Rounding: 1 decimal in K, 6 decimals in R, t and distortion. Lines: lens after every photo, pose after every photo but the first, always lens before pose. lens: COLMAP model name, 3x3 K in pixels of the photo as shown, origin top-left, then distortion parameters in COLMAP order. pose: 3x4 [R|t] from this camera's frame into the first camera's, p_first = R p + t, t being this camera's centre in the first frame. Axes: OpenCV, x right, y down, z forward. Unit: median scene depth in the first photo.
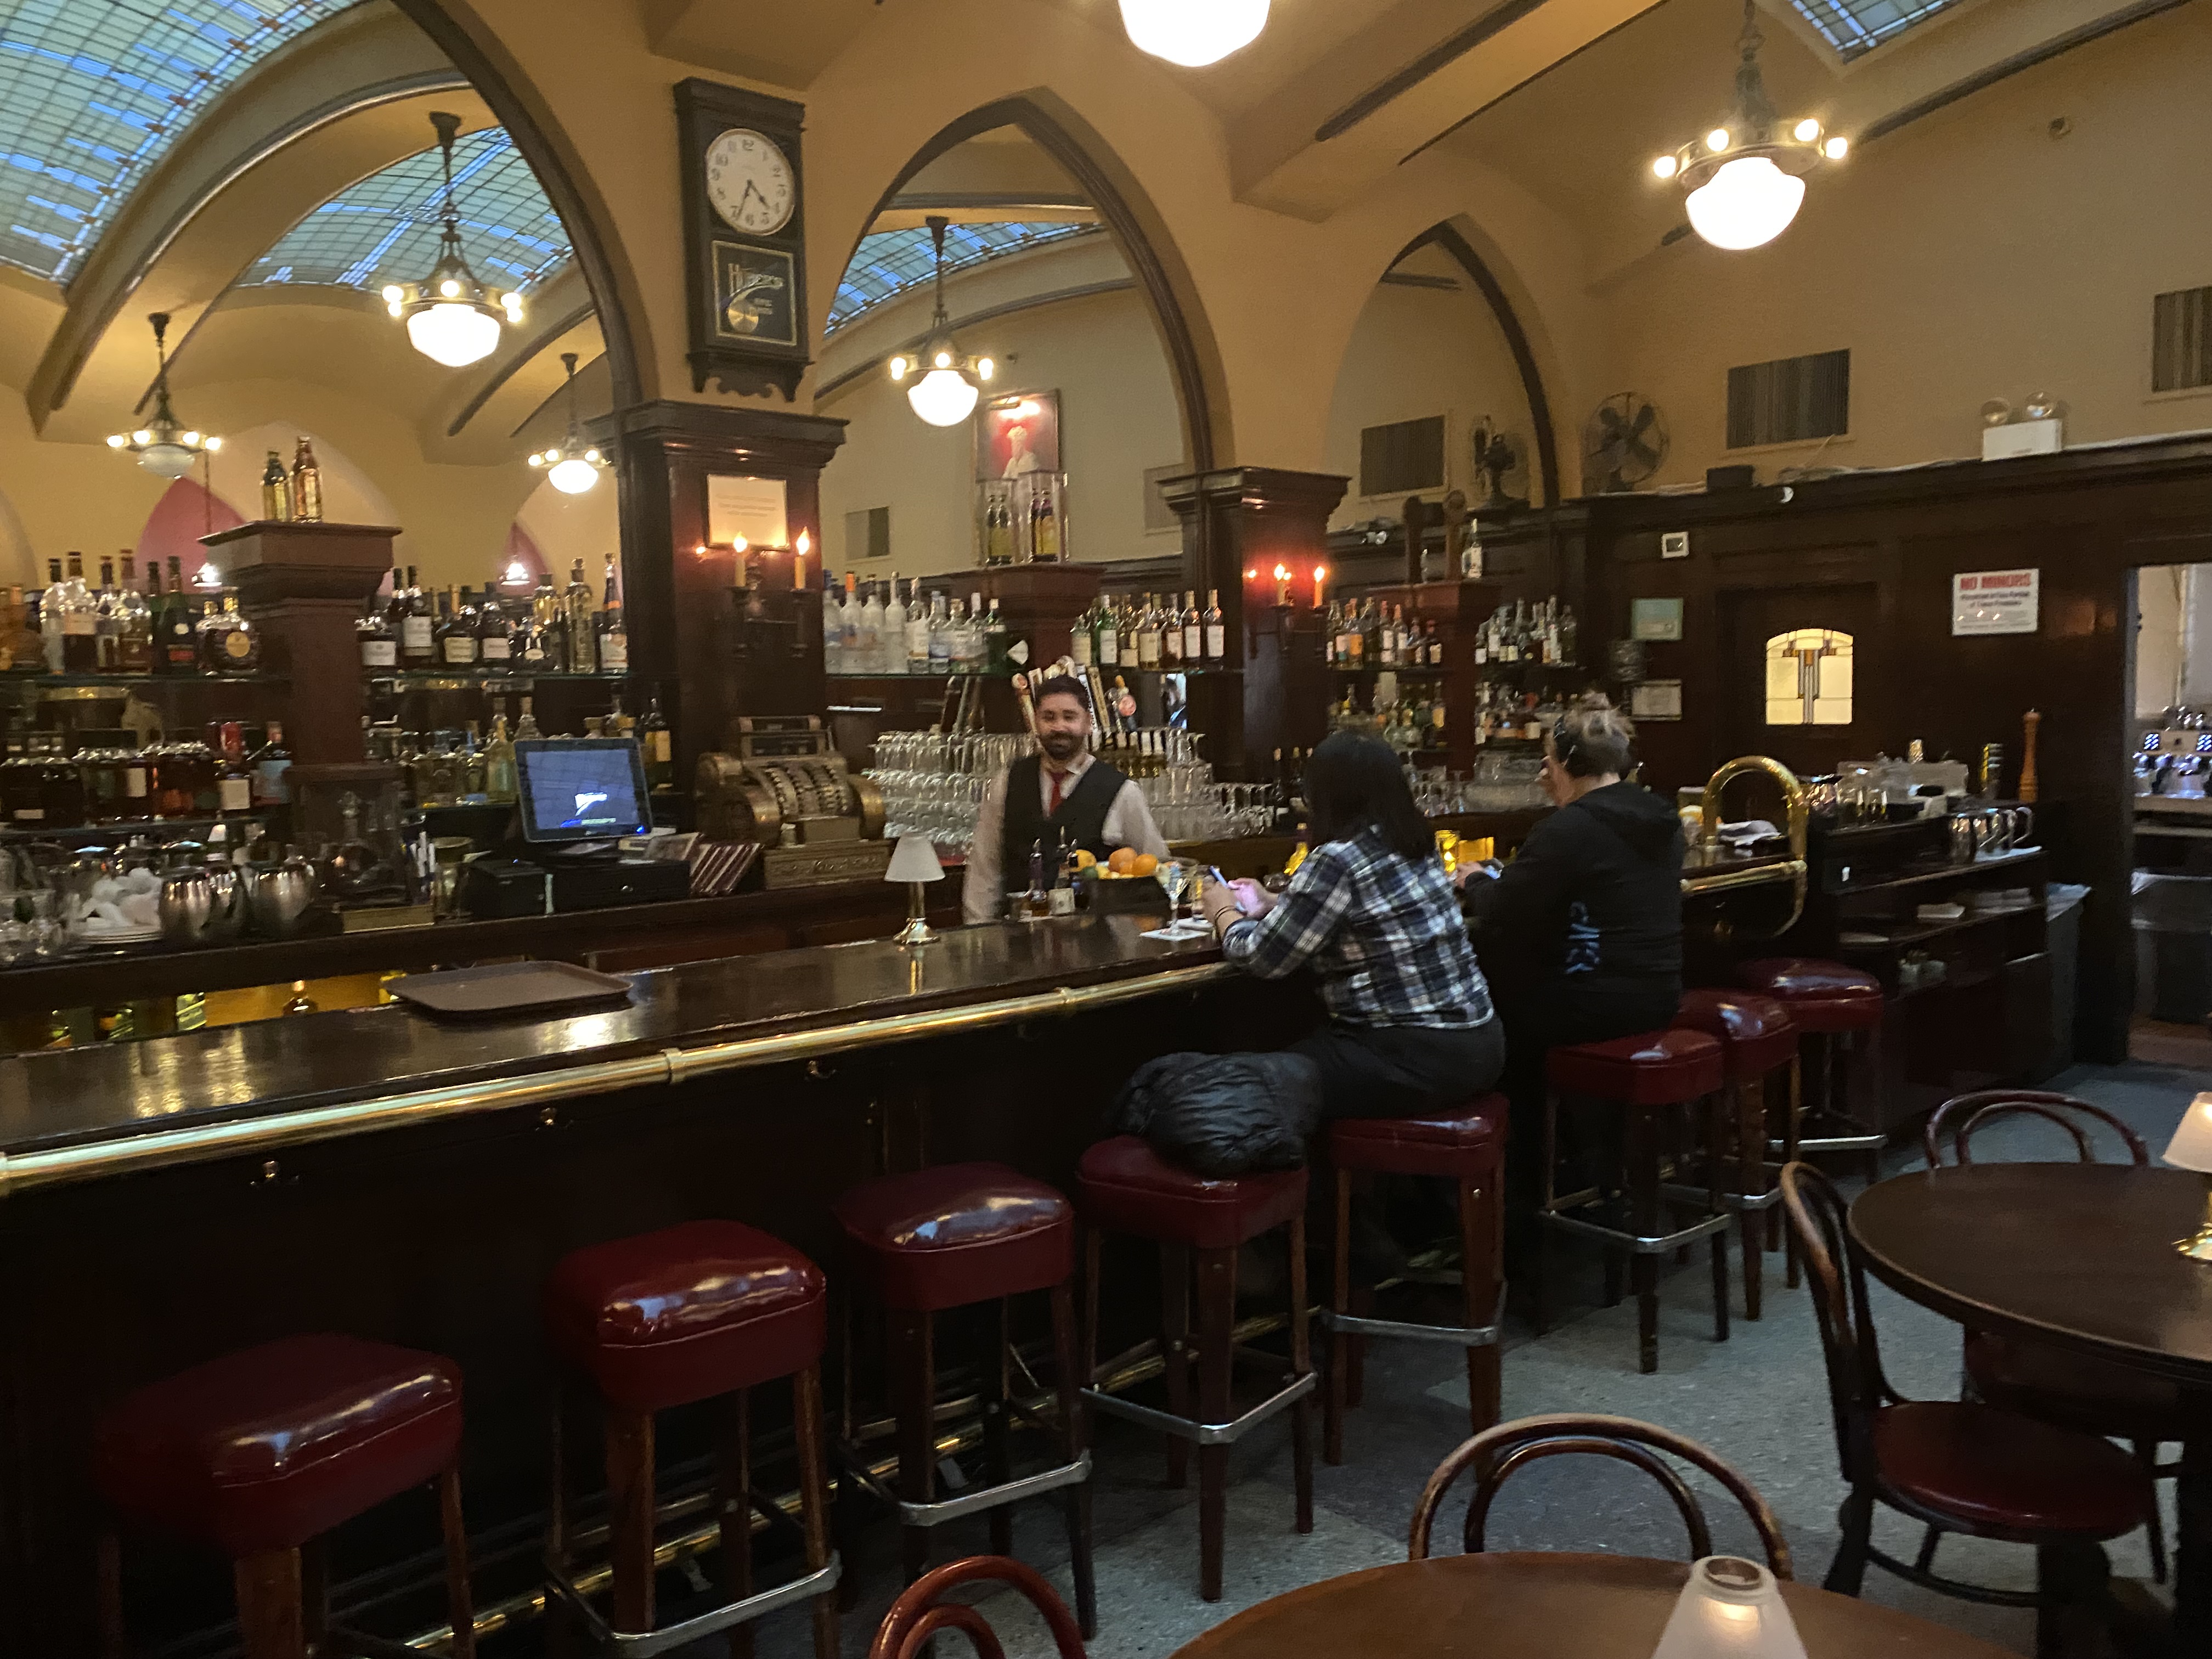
lens RADIAL K [[1616.7, 0, 1106.0], [0, 1616.7, 829.5], [0, 0, 1]] dist [0.118543, -0.193206]
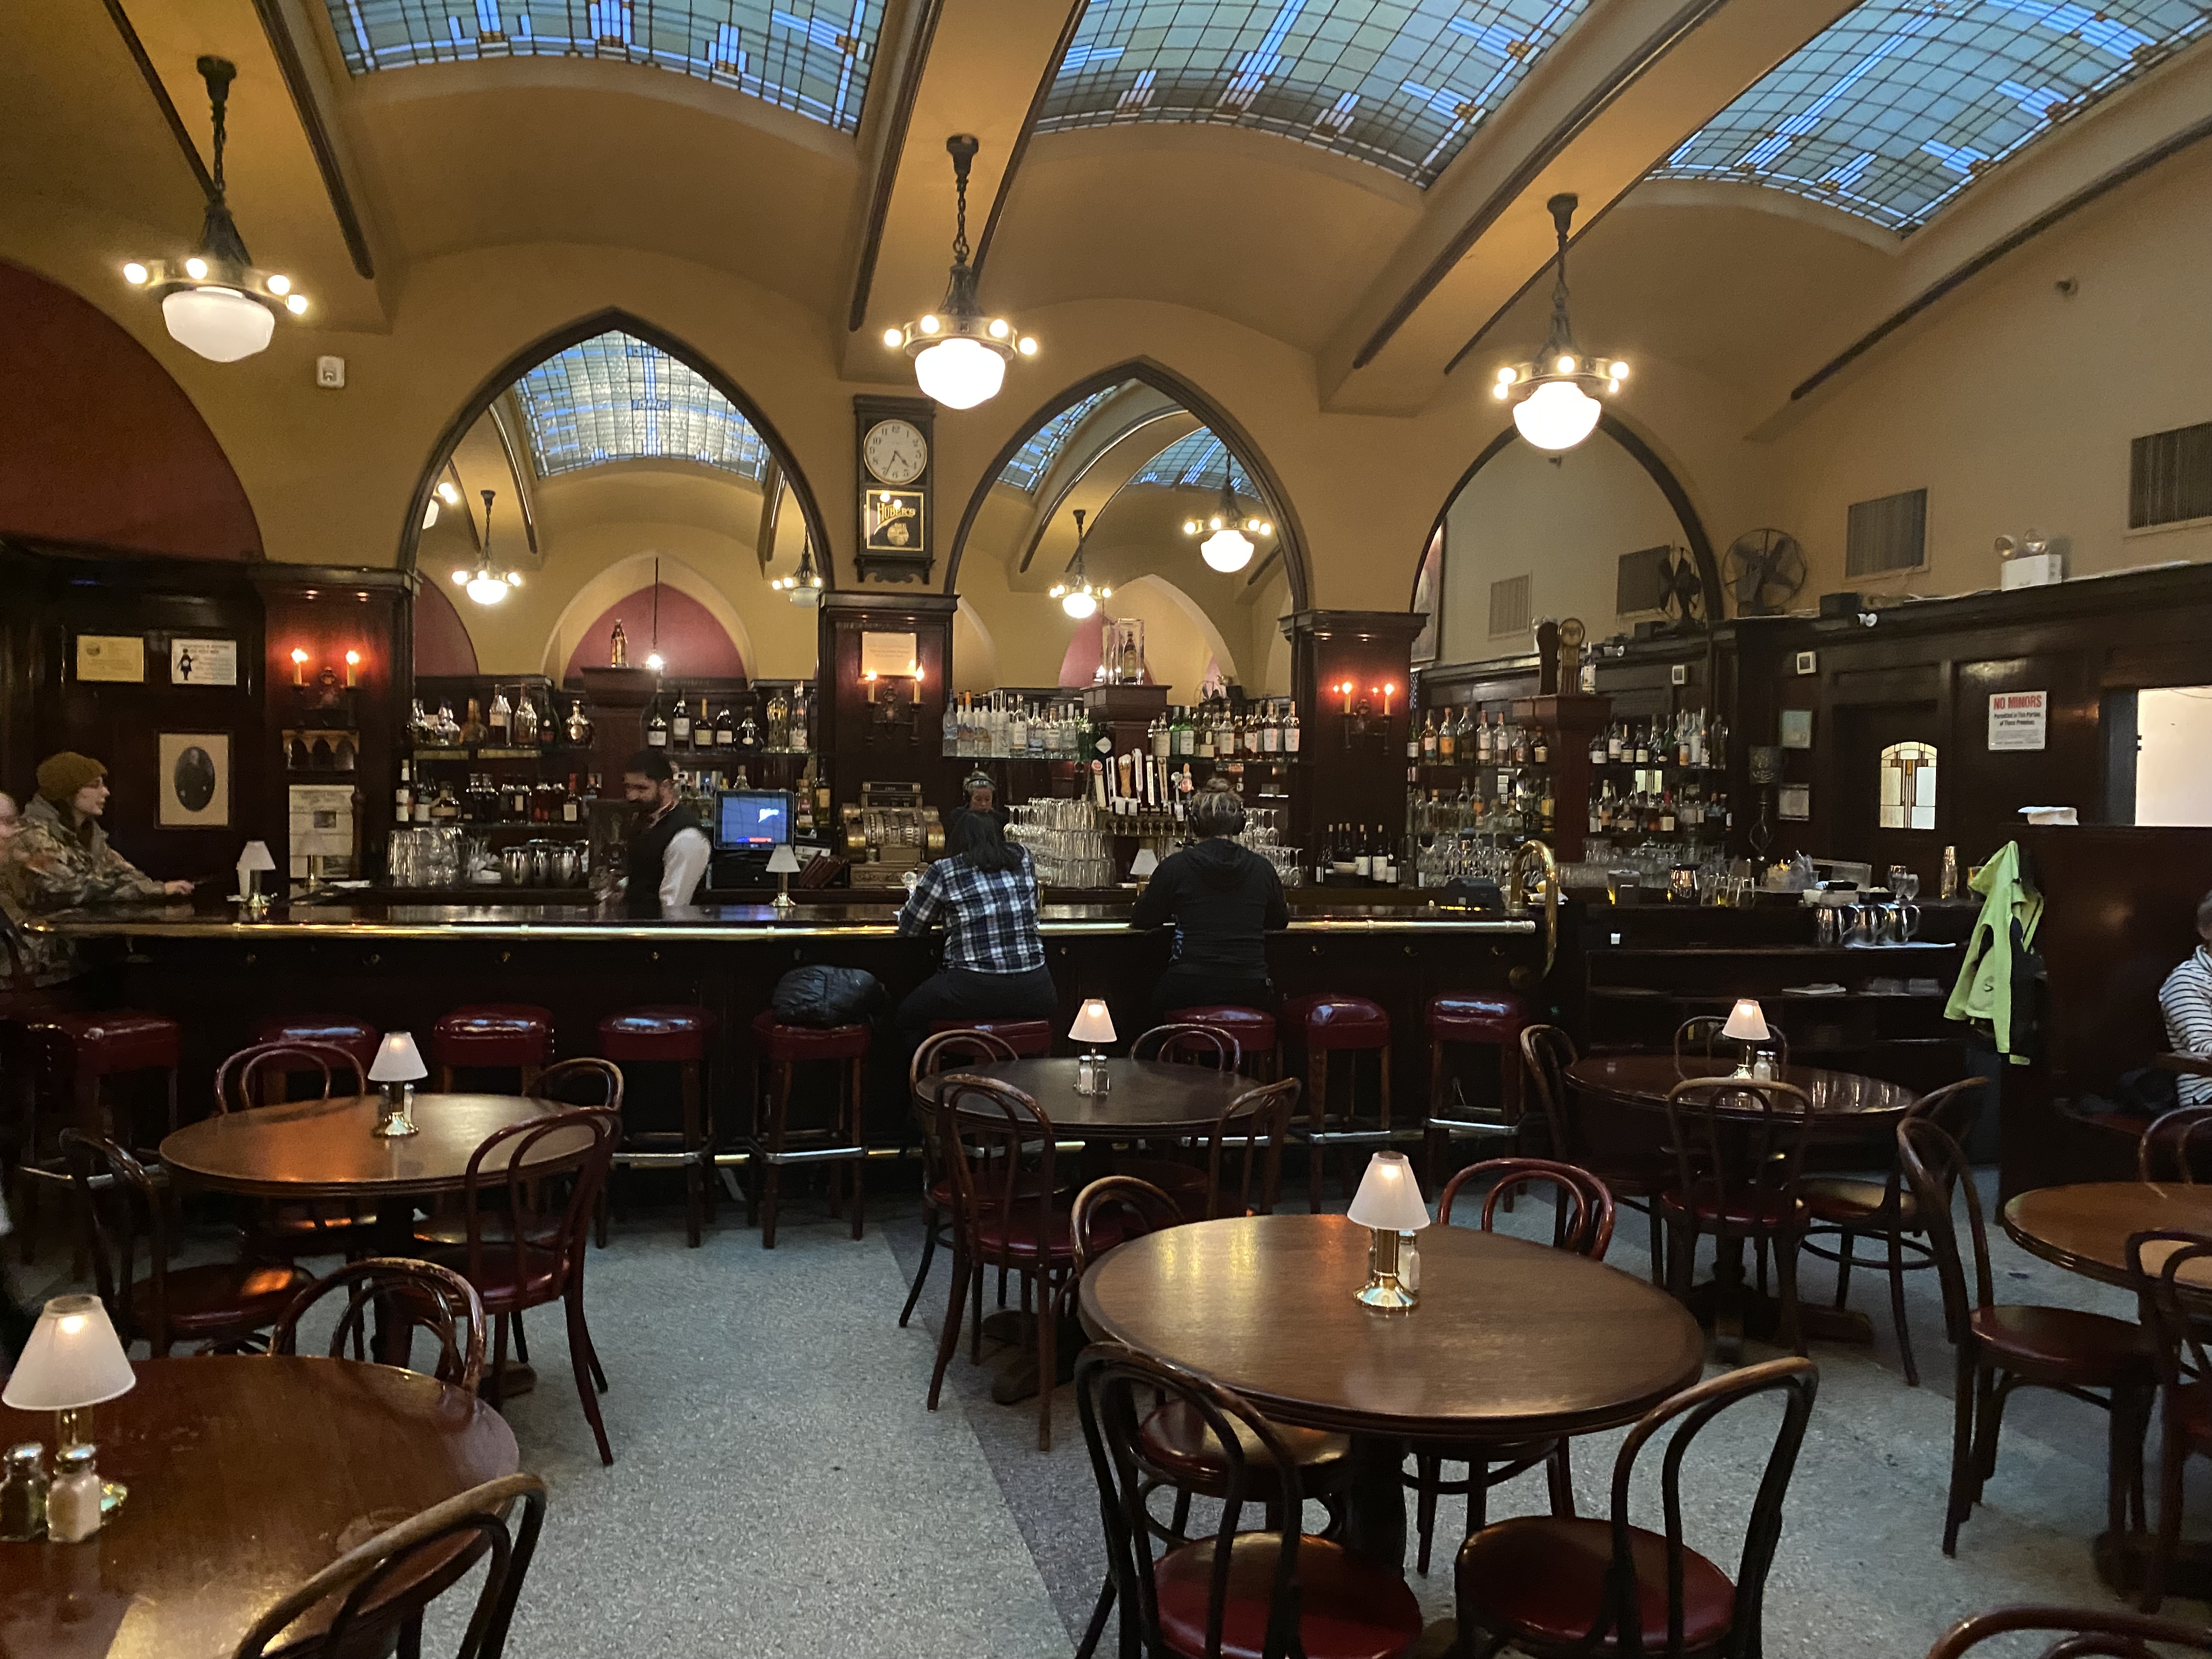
lens RADIAL K [[1616.7, 0, 1106.0], [0, 1616.7, 829.5], [0, 0, 1]] dist [0.118543, -0.193206]
pose [[0.895193, 0.046710, -0.443224, 0.506367], [-0.069316, 0.996983, -0.034930, 0.012129], [0.440256, 0.061992, 0.895730, -0.231816]]
